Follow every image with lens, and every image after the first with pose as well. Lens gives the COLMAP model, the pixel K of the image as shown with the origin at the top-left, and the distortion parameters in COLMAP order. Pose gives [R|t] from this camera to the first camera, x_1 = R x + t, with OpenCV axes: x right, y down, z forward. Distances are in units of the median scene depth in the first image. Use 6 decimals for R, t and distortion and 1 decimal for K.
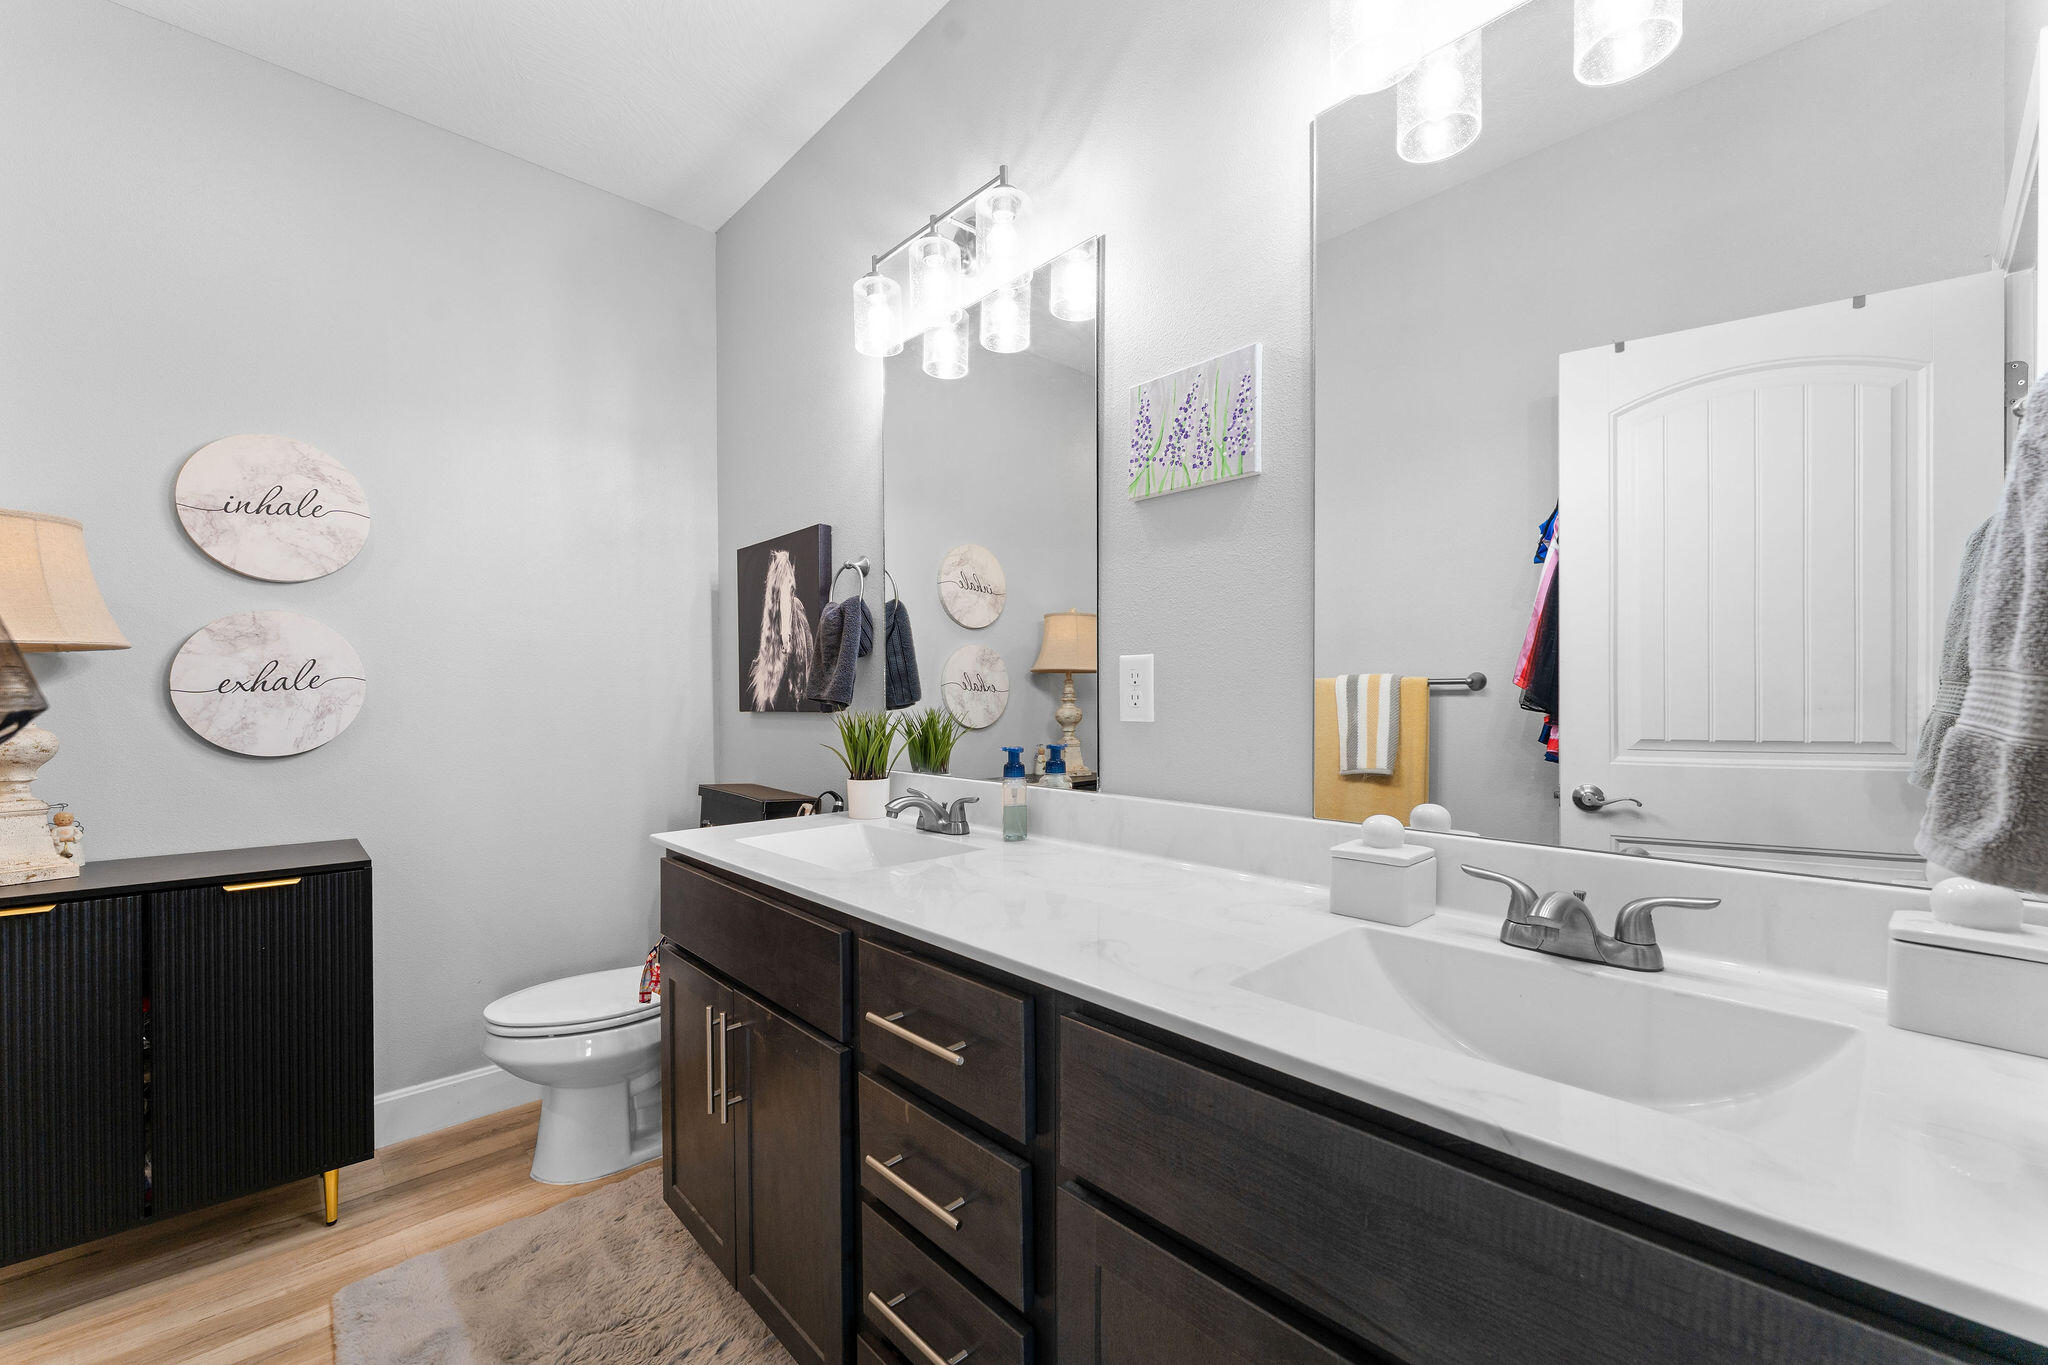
lens RADIAL K [[819.5, 0, 1025.4], [0, 819.5, 699.5], [0, 0, 1]] dist [0.000037, -0.000036]
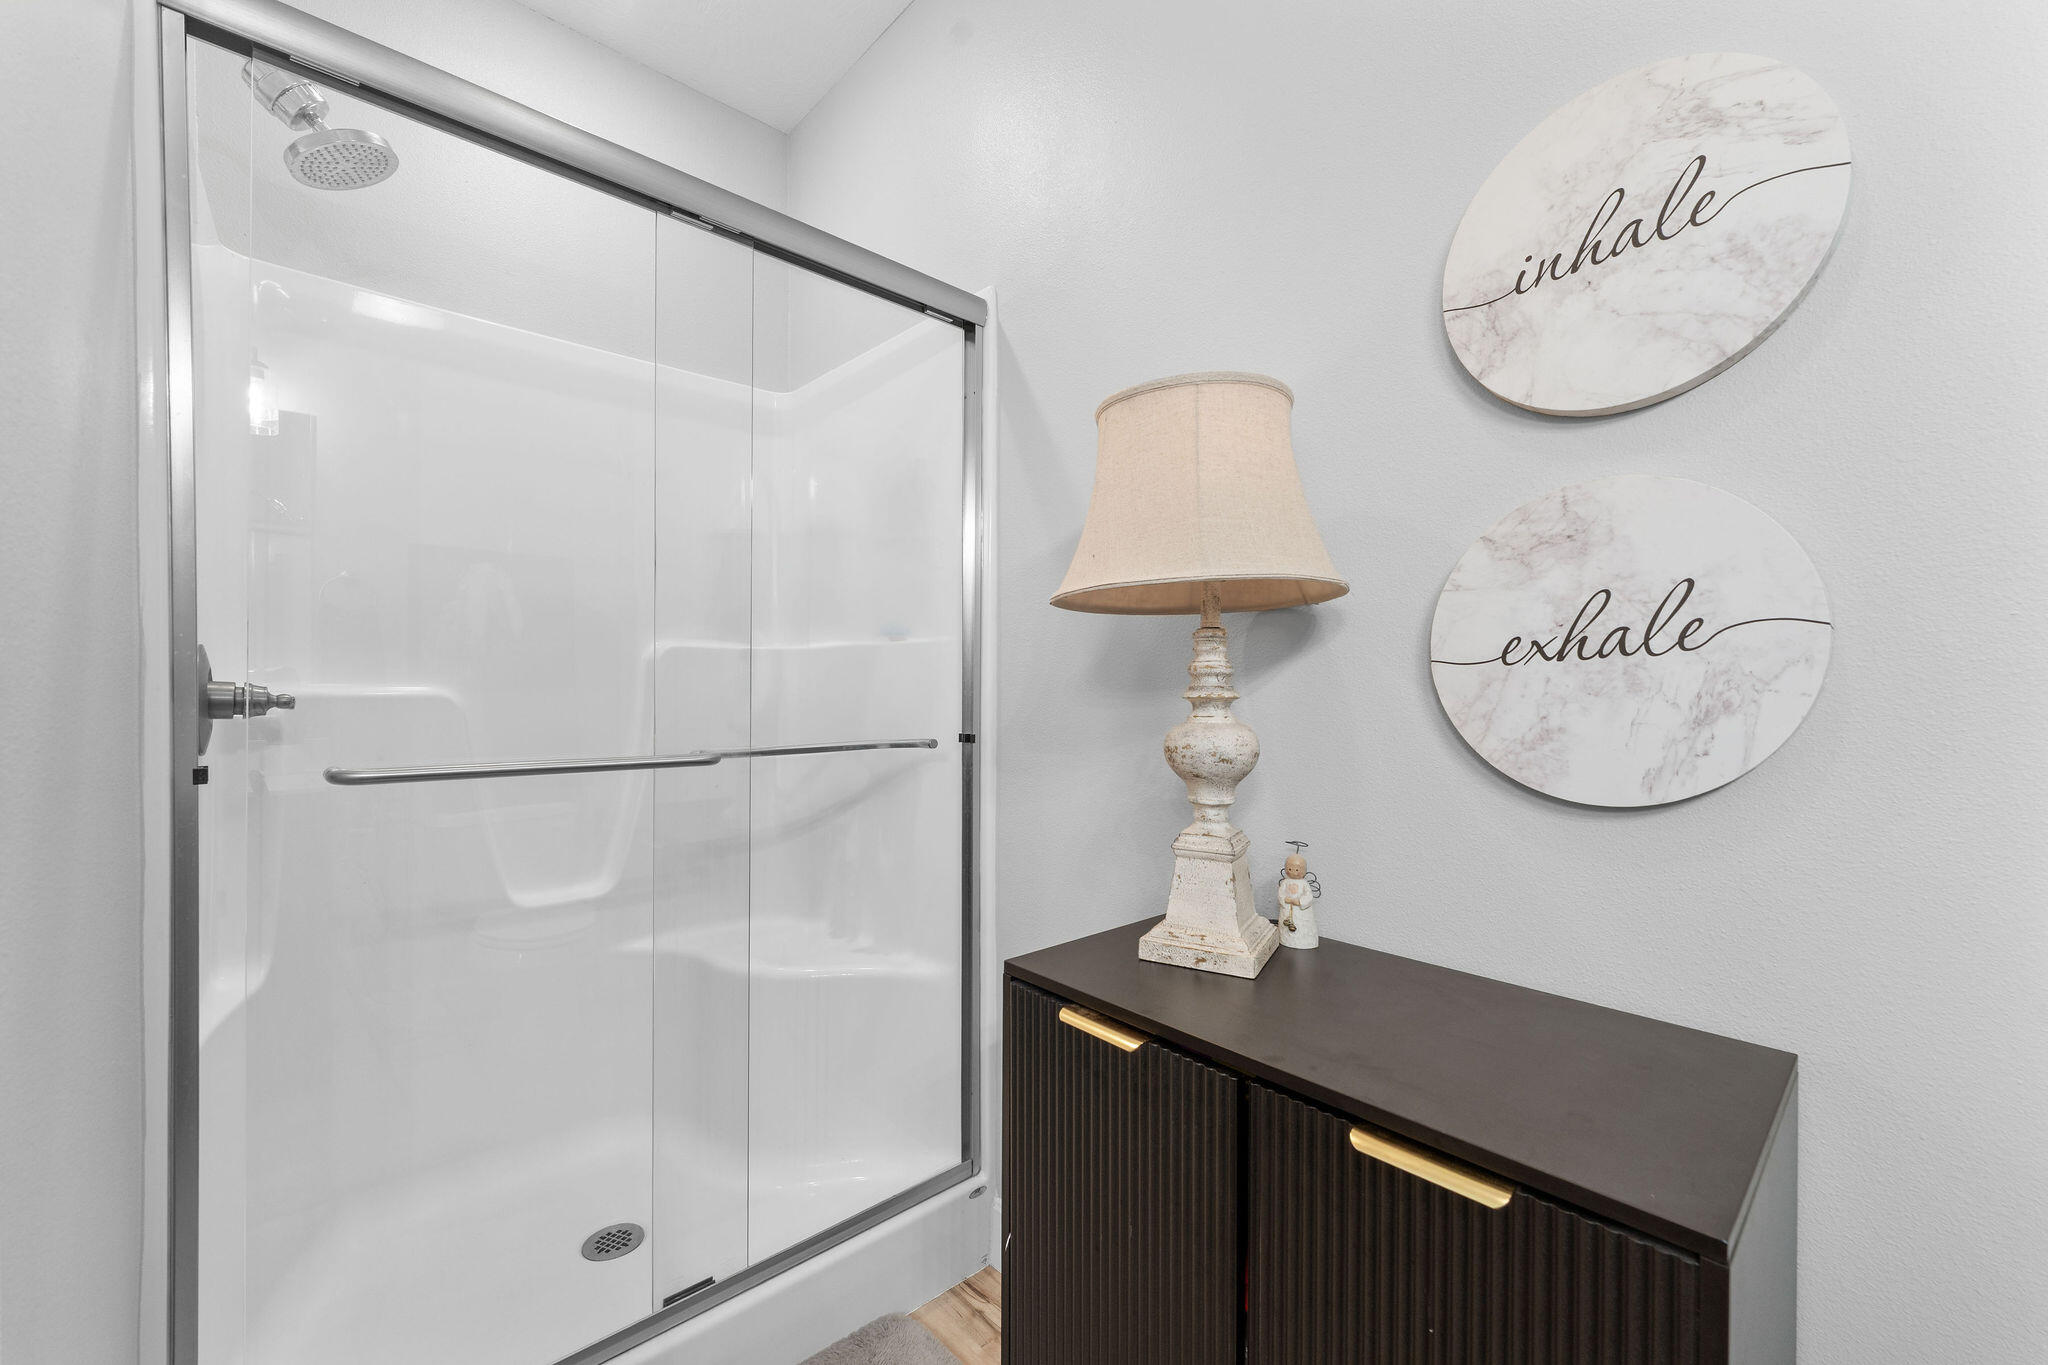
lens RADIAL K [[819.5, 0, 1016.3], [0, 819.5, 693.4], [0, 0, 1]] dist [0.000037, -0.000036]
pose [[-0.025683, 0.008533, -0.999634, -0.467138], [-0.003712, 0.999956, 0.008631, 0.005617], [0.999663, 0.003933, -0.025650, 0.697483]]
